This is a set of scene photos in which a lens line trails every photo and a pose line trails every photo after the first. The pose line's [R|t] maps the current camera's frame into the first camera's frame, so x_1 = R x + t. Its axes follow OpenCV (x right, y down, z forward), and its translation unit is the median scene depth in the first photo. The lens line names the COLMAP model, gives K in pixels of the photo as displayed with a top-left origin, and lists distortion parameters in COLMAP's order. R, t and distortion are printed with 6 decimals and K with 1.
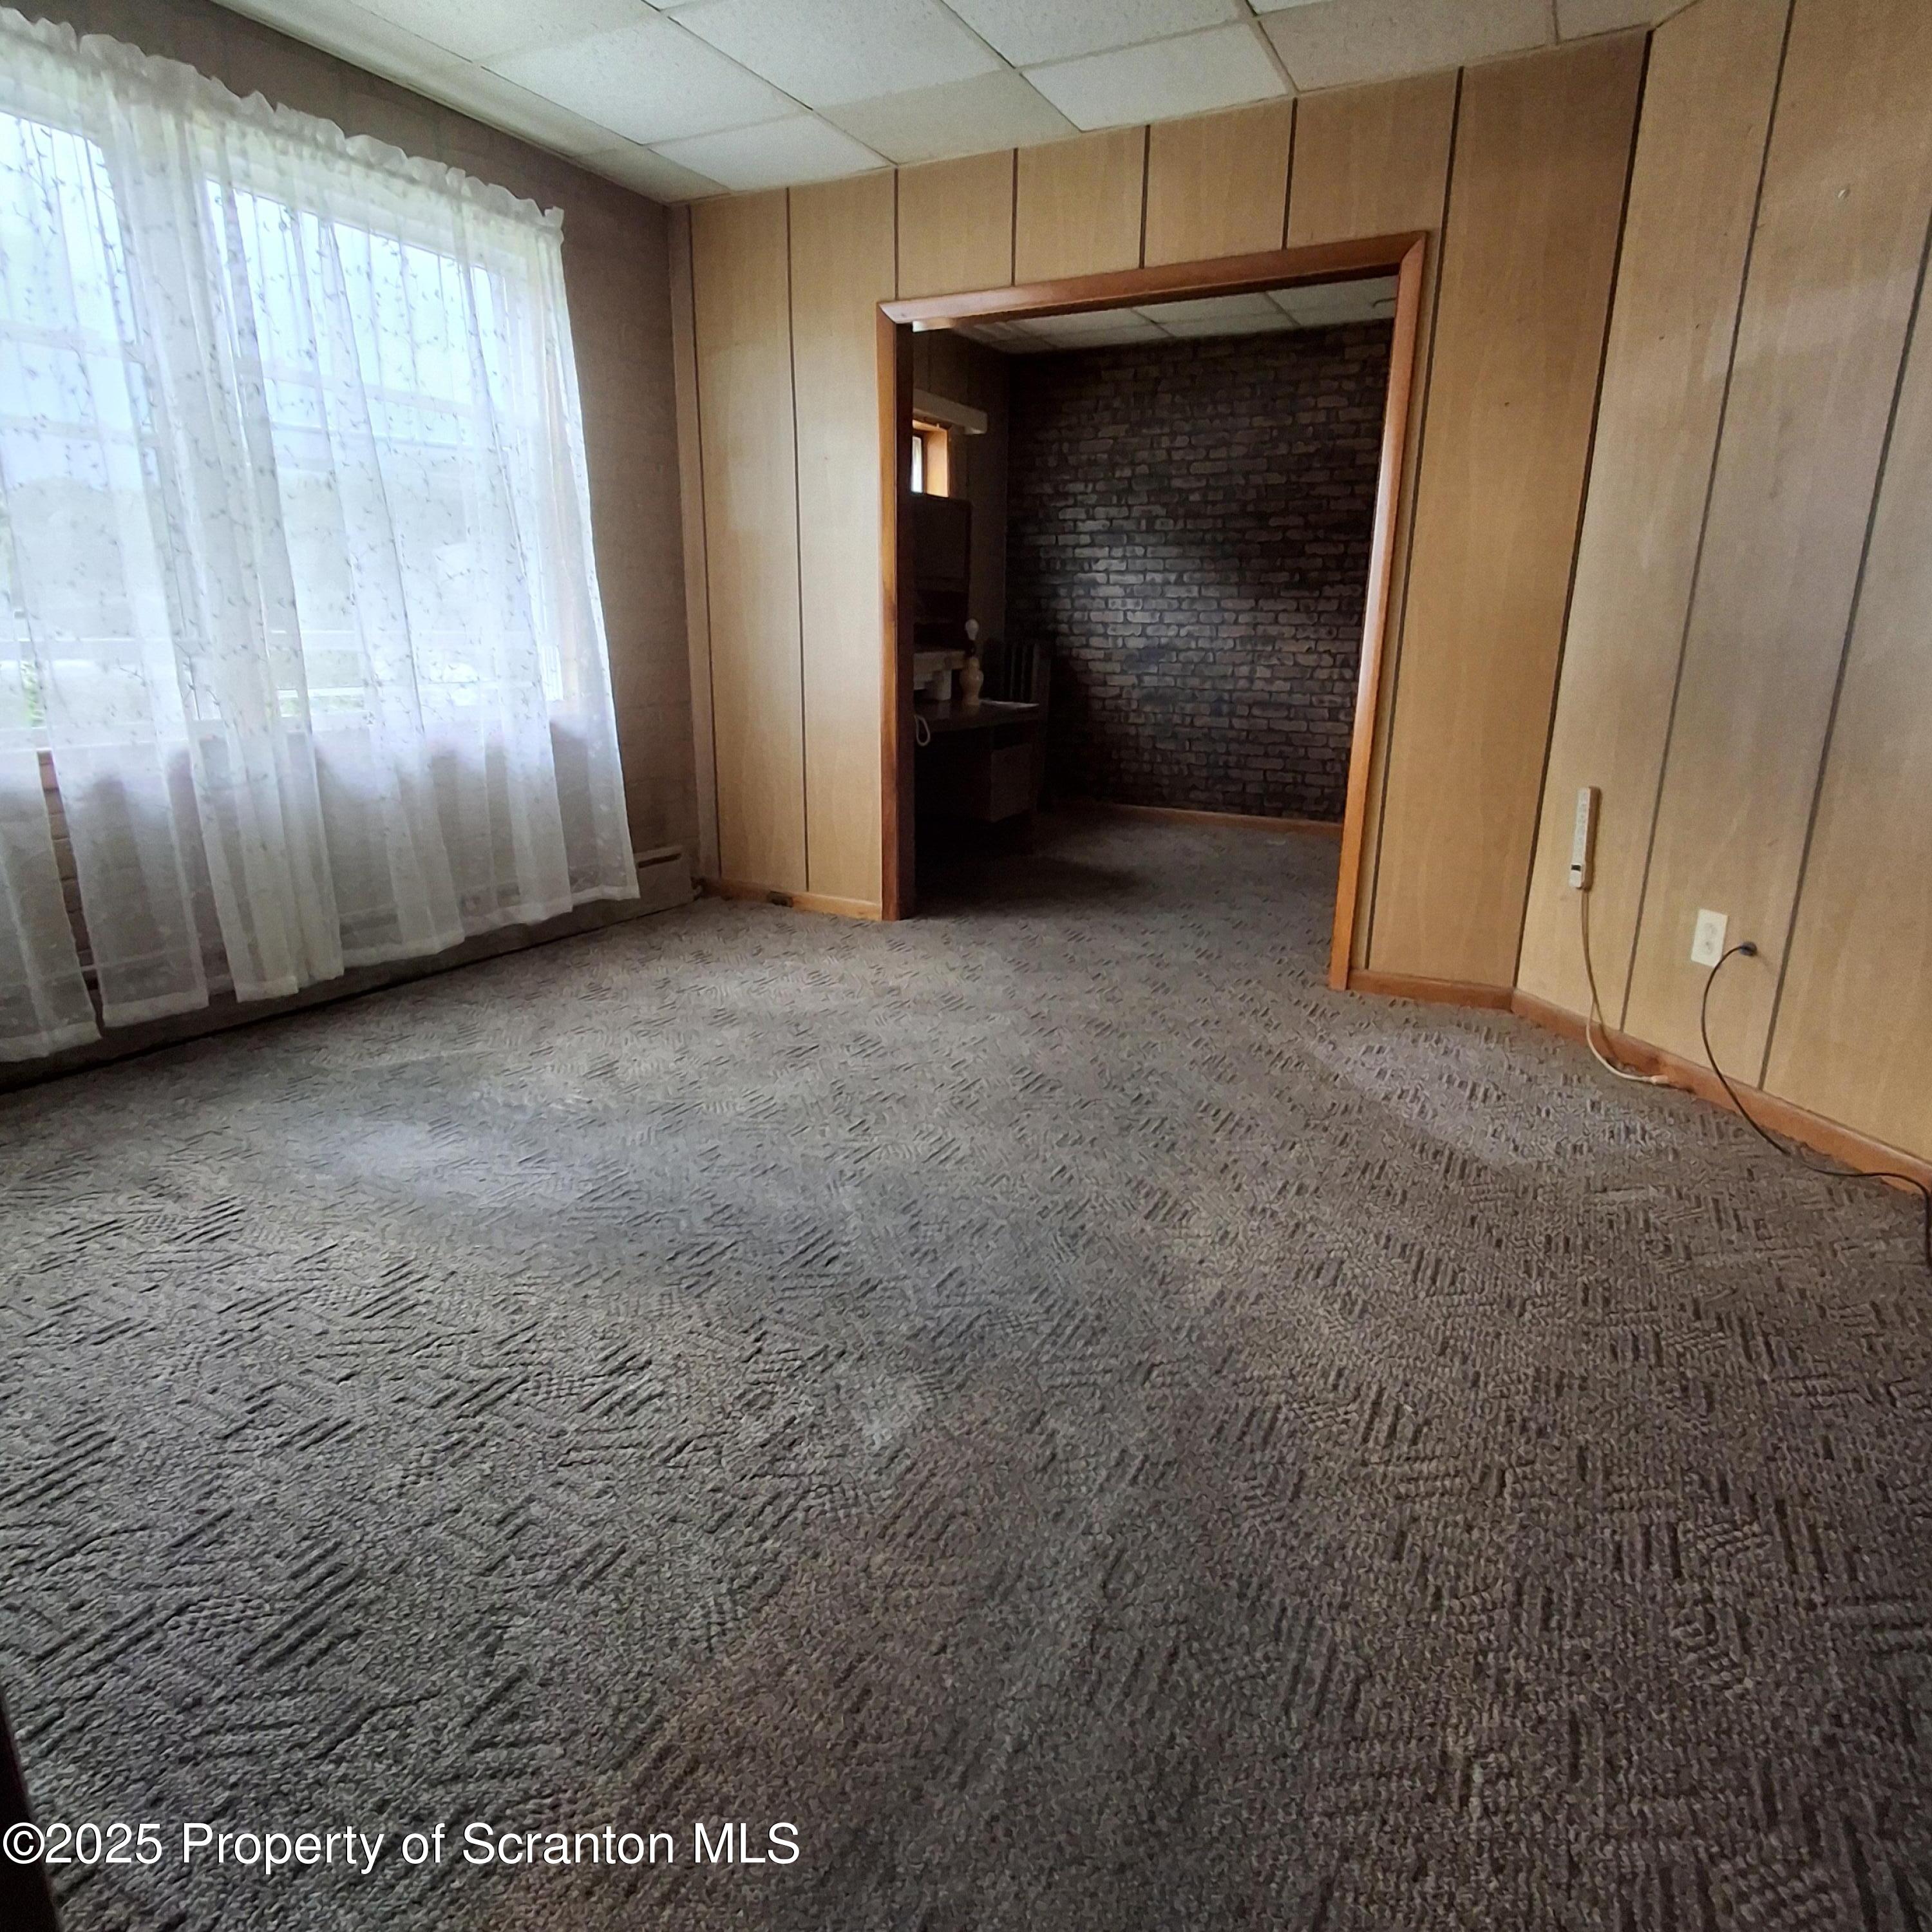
lens RADIAL K [[1162.9, 0, 963.3], [0, 1162.9, 954.2], [0, 0, 1]] dist [-0.006524, 0.007435]
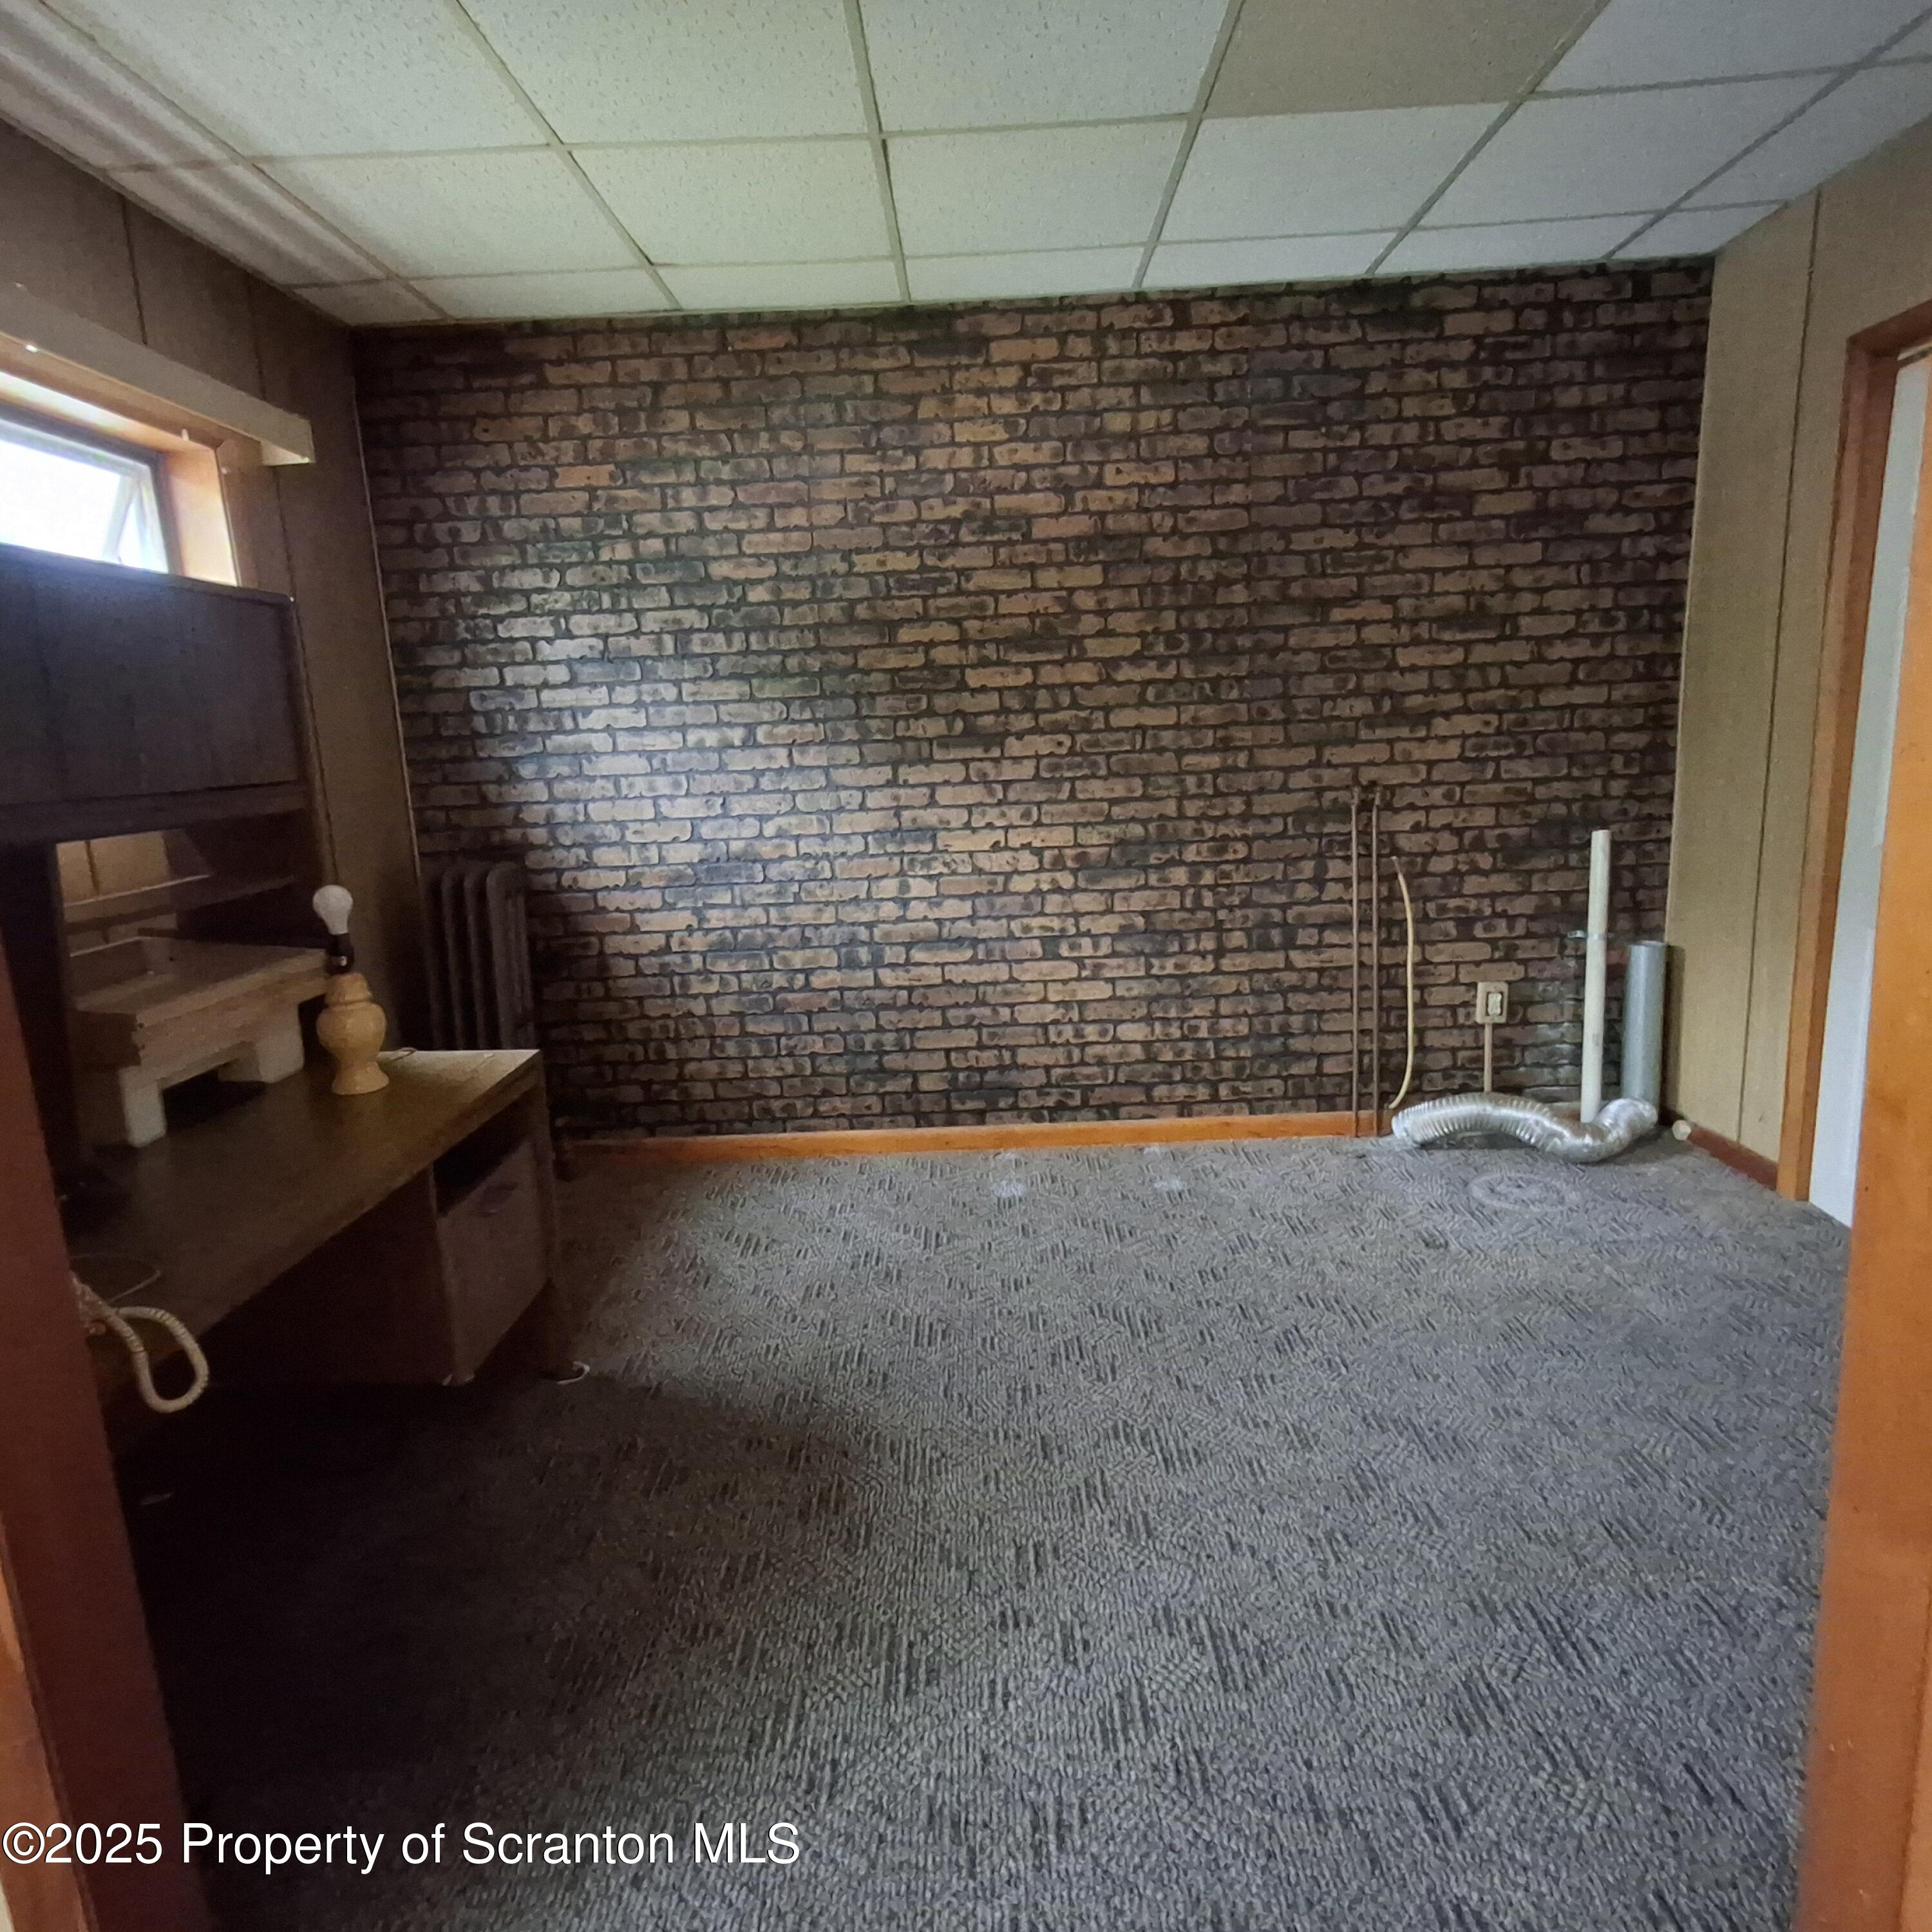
lens RADIAL K [[1162.9, 0, 964.8], [0, 1162.9, 952.6], [0, 0, 1]] dist [-0.006524, 0.007435]
pose [[0.886272, -0.135381, 0.442937, 0.016991], [0.180006, 0.981829, -0.060083, -0.169551], [-0.426755, 0.132981, 0.894537, 0.470932]]
